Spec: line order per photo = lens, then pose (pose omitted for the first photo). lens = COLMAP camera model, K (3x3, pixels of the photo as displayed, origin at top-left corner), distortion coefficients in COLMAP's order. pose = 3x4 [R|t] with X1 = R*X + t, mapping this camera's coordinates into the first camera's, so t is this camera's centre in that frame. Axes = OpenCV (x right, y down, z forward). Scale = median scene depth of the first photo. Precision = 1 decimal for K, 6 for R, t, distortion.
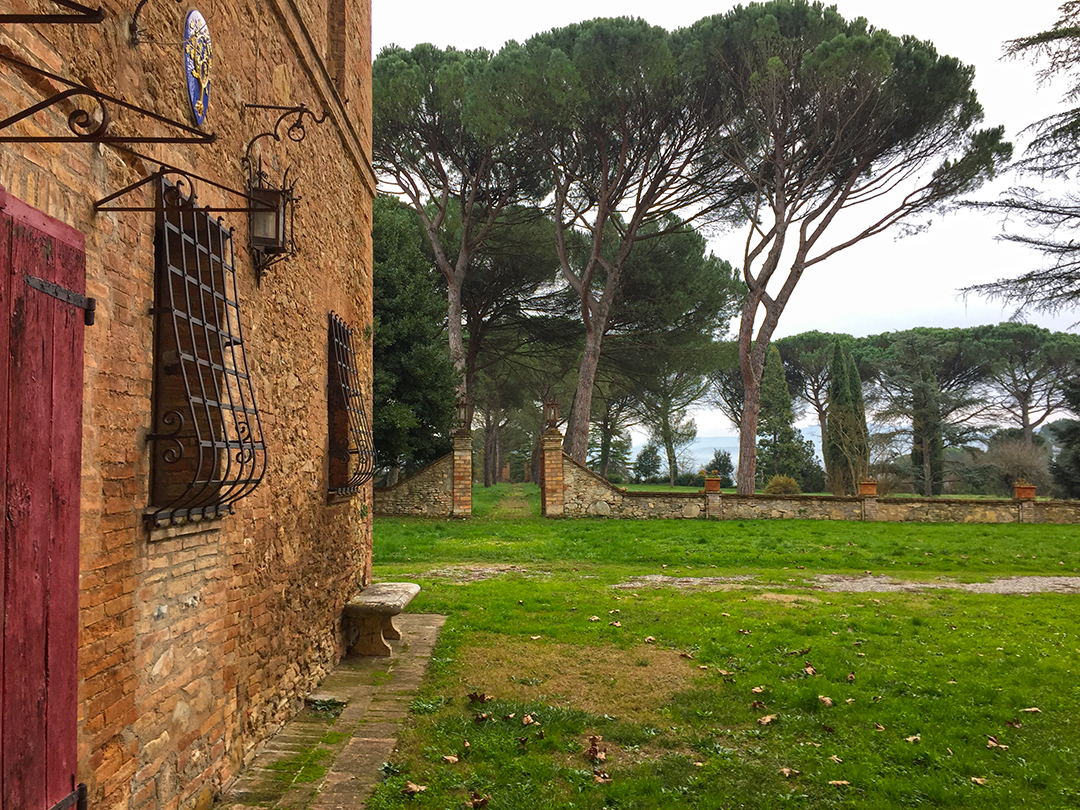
lens RADIAL K [[910.7, 0, 540.0], [0, 910.7, 405.0], [0, 0, 1]] dist [0.069146, -0.118753]
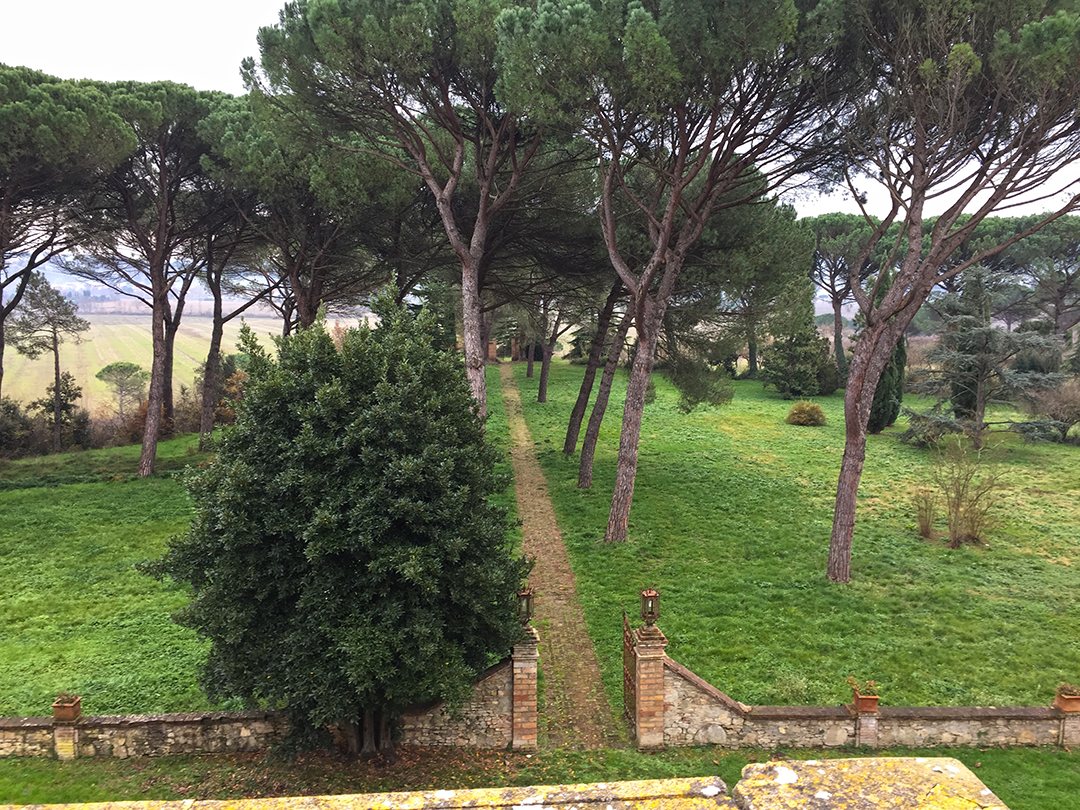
lens RADIAL K [[910.7, 0, 540.0], [0, 910.7, 405.0], [0, 0, 1]] dist [0.069146, -0.118753]
pose [[0.999501, 0.005040, 0.031169, -0.096649], [-0.011020, 0.980783, 0.194791, -0.287081], [-0.029588, -0.195038, 0.980349, 0.333491]]
